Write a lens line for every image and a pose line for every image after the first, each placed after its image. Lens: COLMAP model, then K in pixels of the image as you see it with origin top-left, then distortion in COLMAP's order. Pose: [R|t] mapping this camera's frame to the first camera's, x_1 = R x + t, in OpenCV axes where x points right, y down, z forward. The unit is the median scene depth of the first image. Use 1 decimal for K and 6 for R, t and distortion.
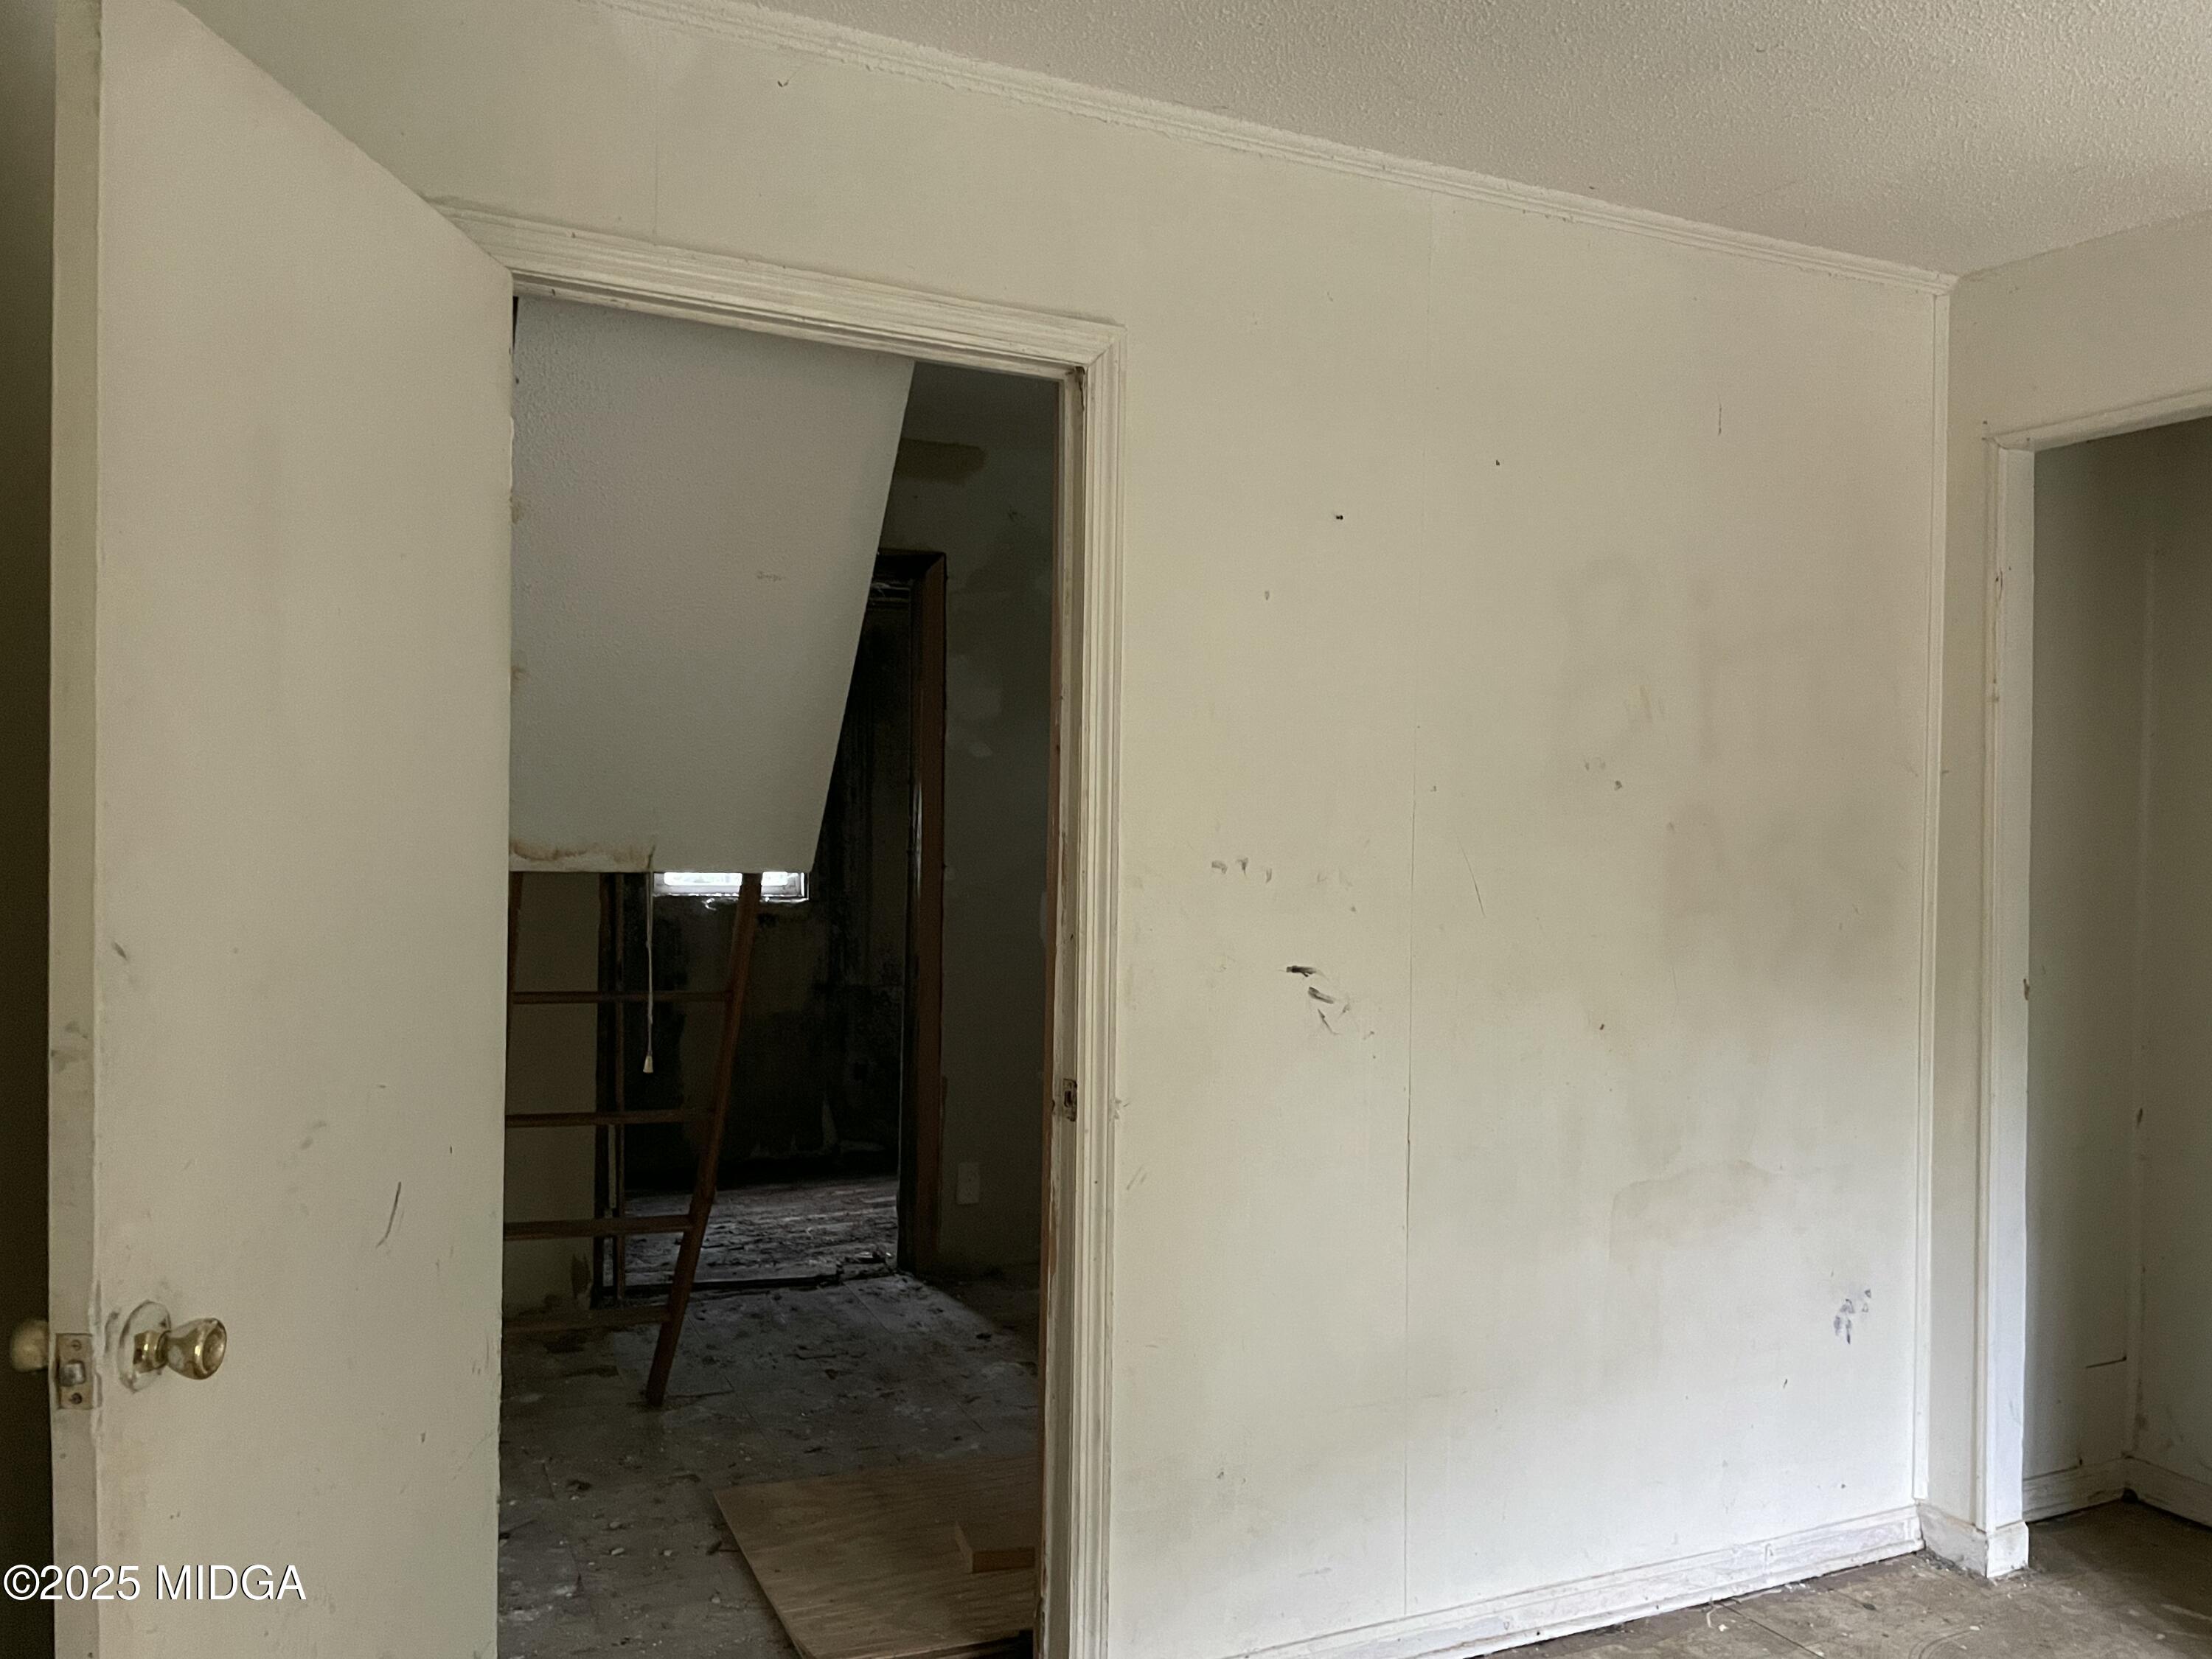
lens RADIAL K [[1660.4, 0, 1134.6], [0, 1660.4, 845.6], [0, 0, 1]] dist [0.080815, -0.102760]
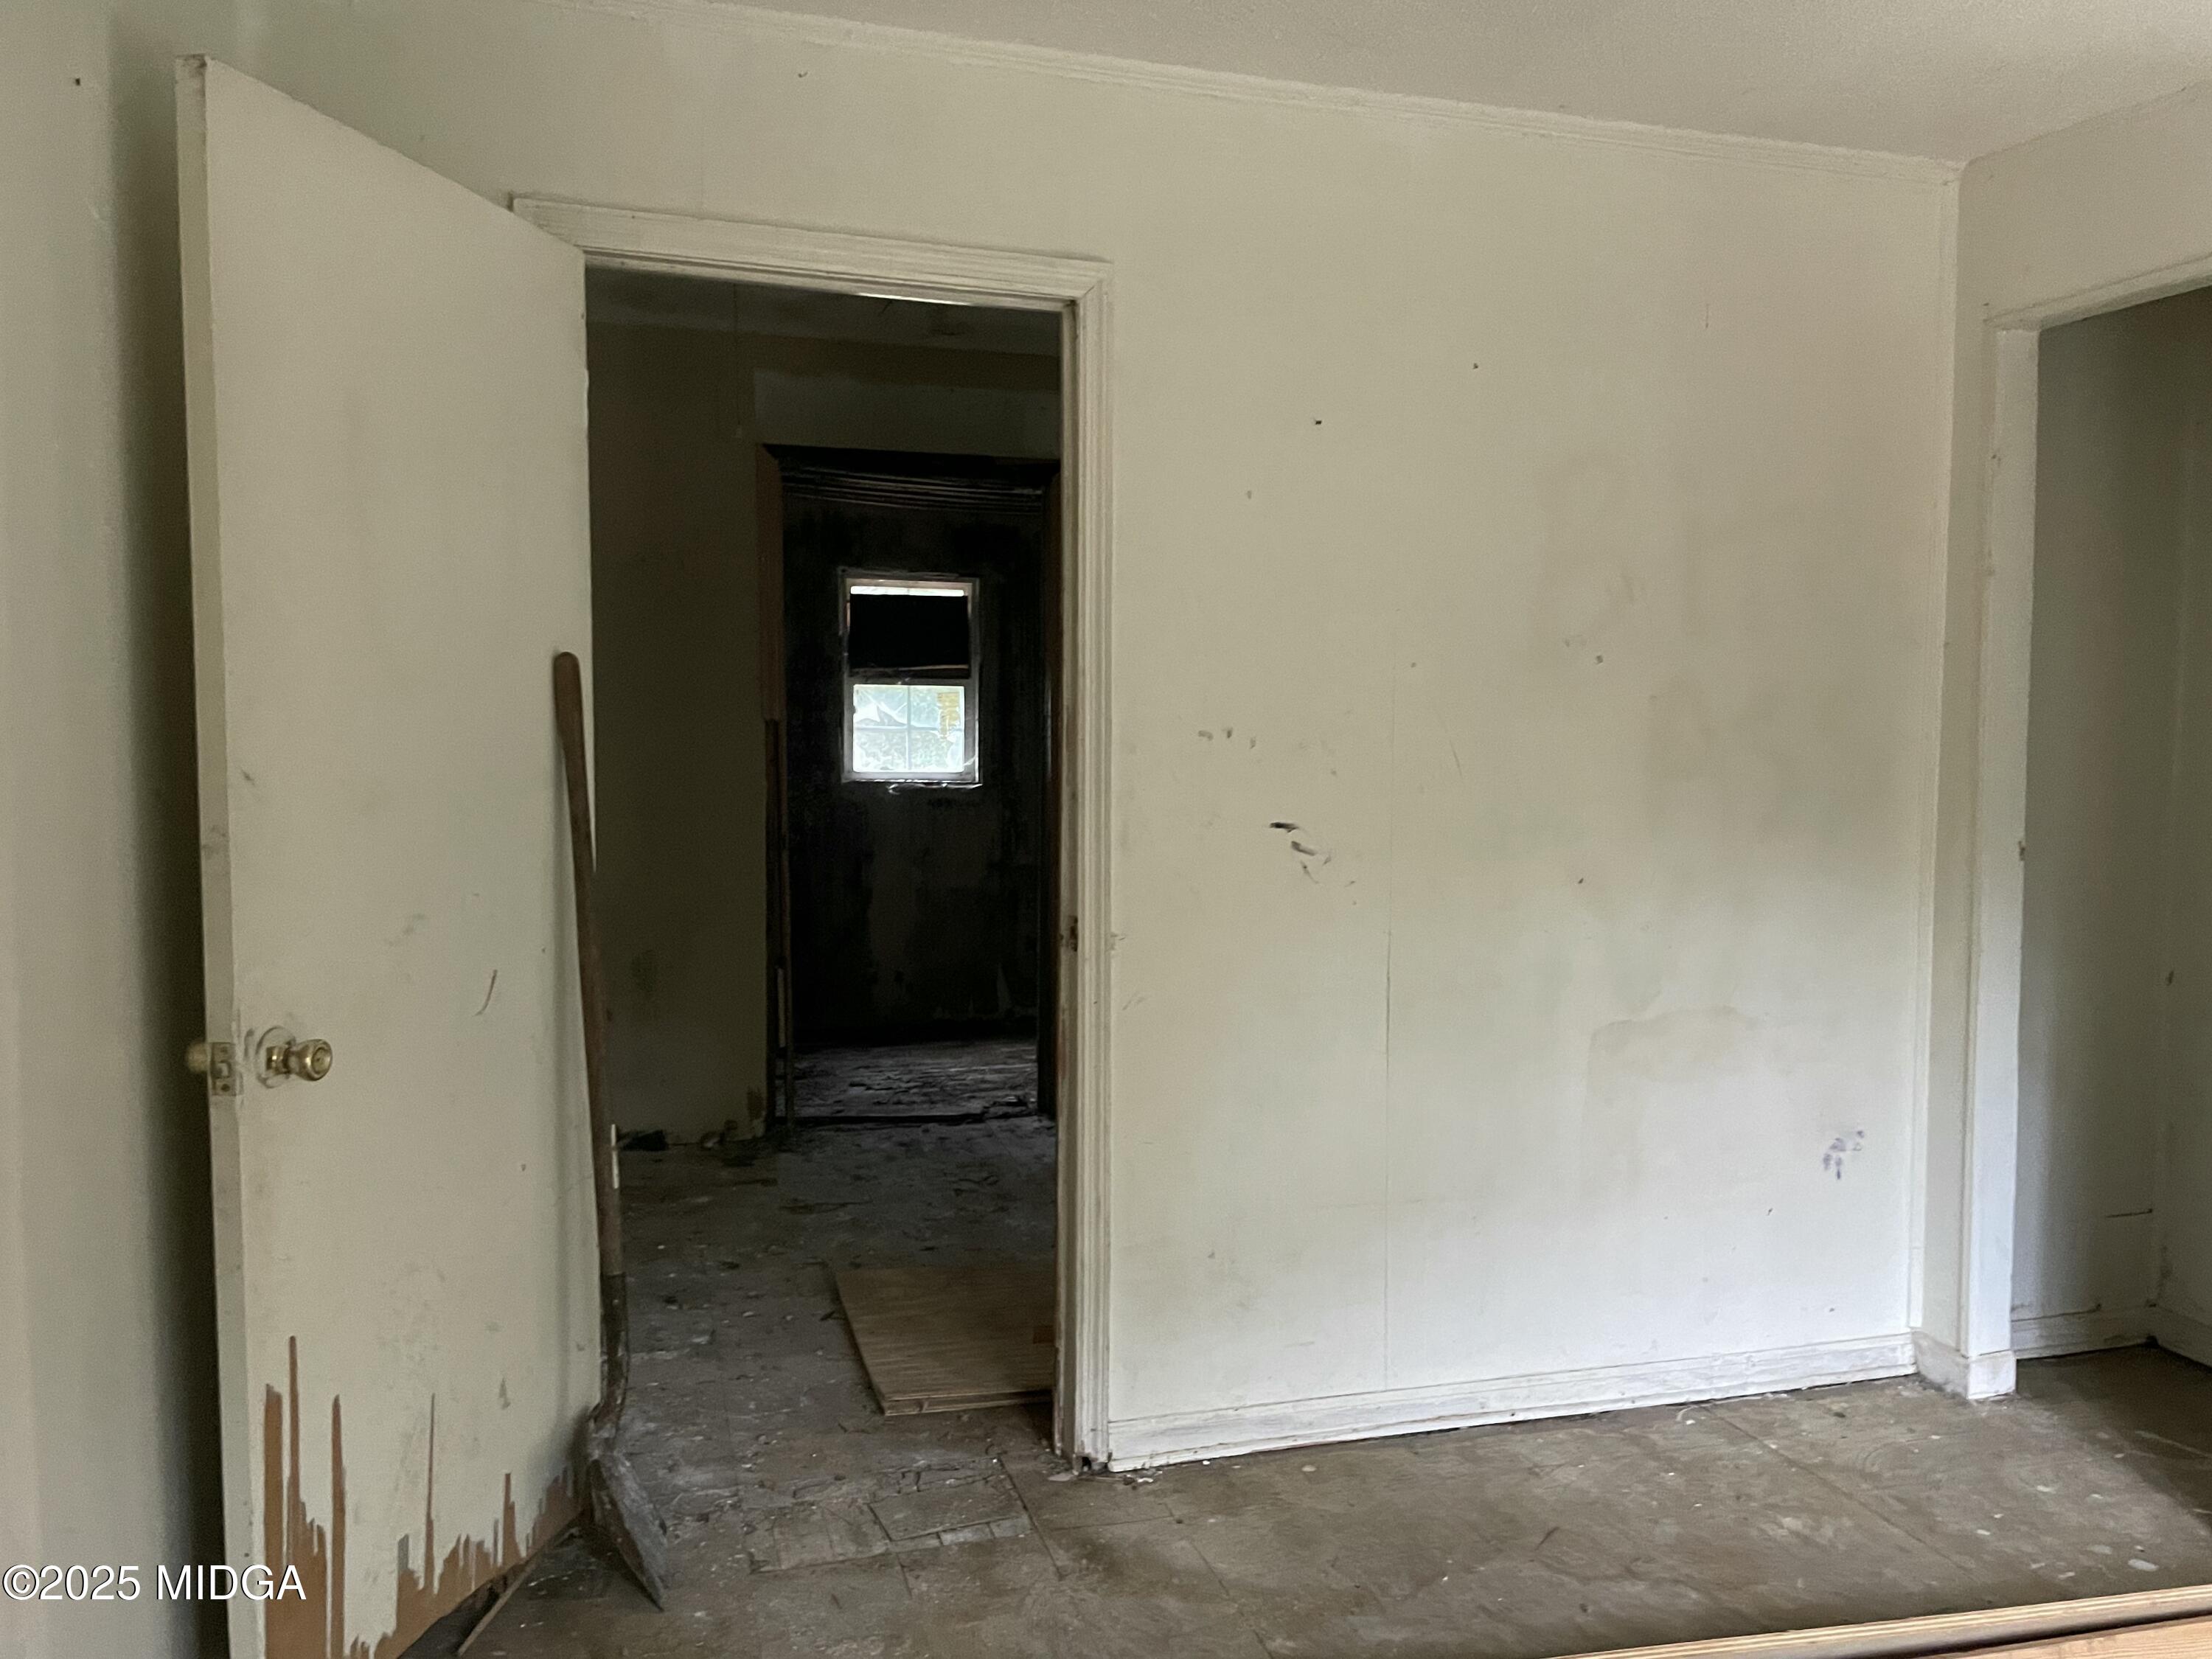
lens RADIAL K [[1660.4, 0, 1137.4], [0, 1660.4, 822.9], [0, 0, 1]] dist [0.080815, -0.102760]
pose [[0.988297, 0.001121, -0.152537, 0.155443], [0.005929, 0.998935, 0.045752, 0.017927], [0.152426, -0.046121, 0.987238, -0.125292]]
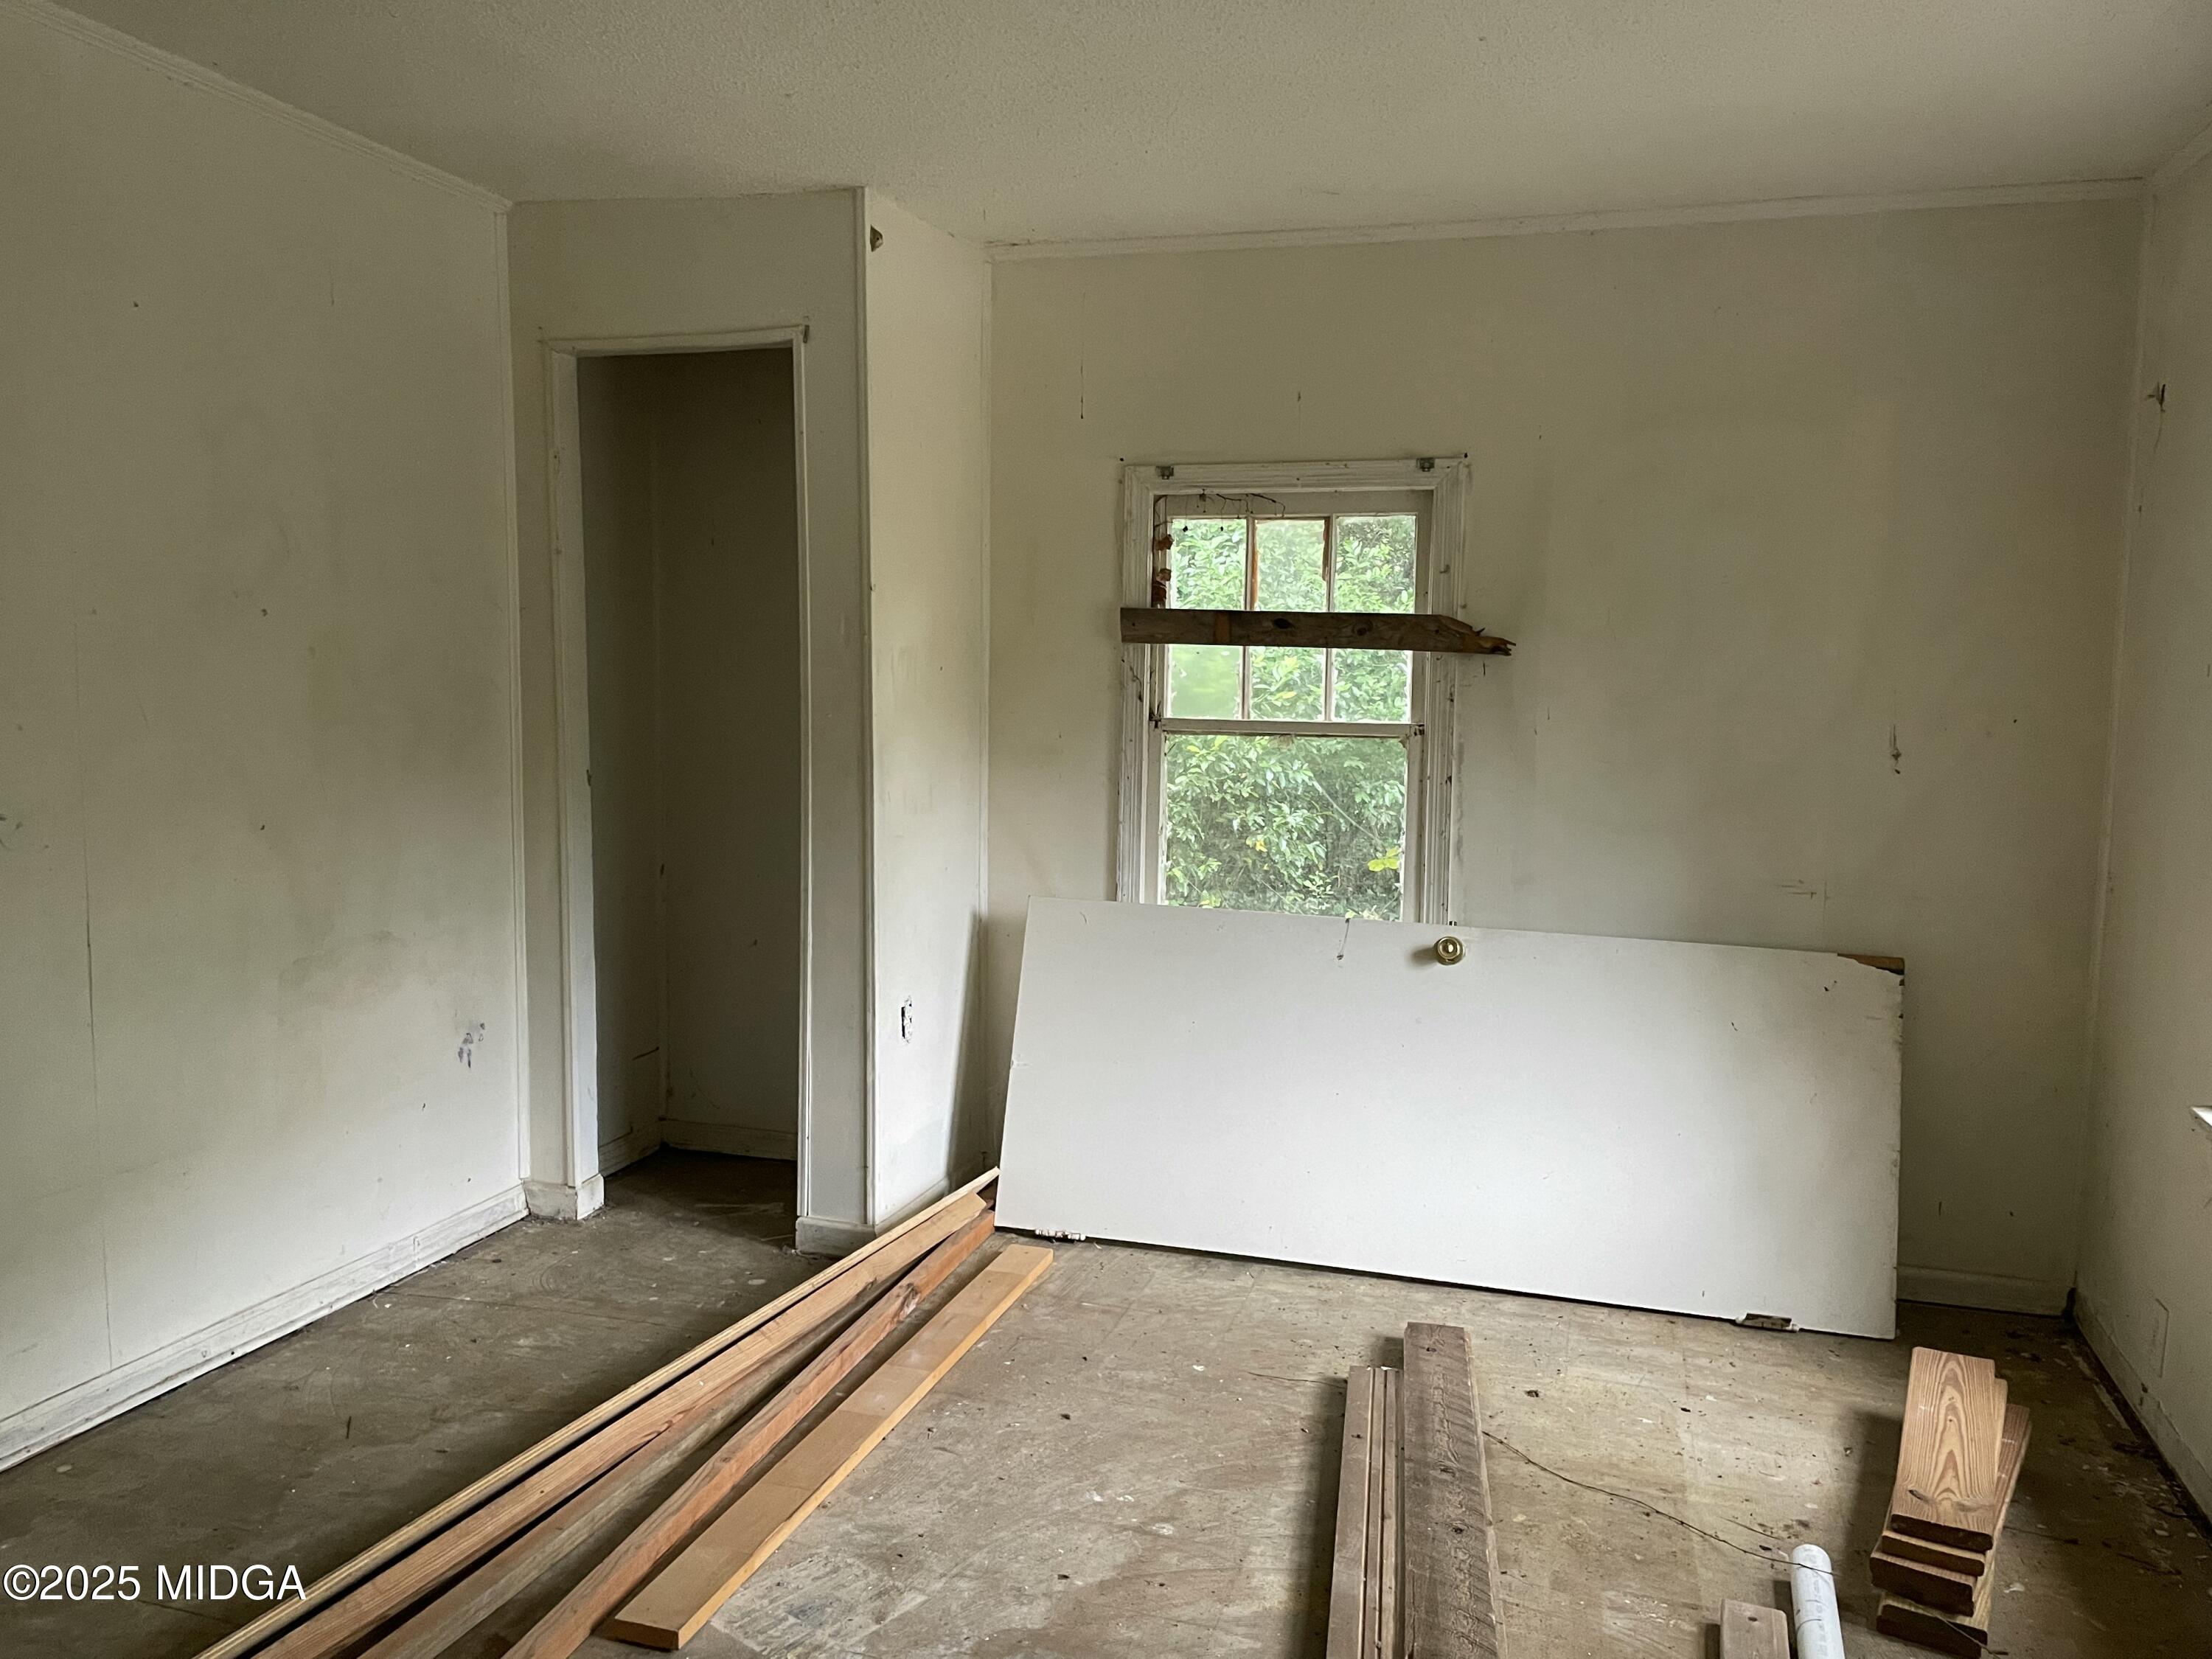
lens RADIAL K [[1660.4, 0, 1096.2], [0, 1660.4, 839.5], [0, 0, 1]] dist [0.080815, -0.102760]
pose [[0.678104, -0.078187, 0.730795, -0.168631], [0.006499, 0.994924, 0.100415, 0.005432], [-0.734937, -0.063342, 0.675171, -0.184304]]
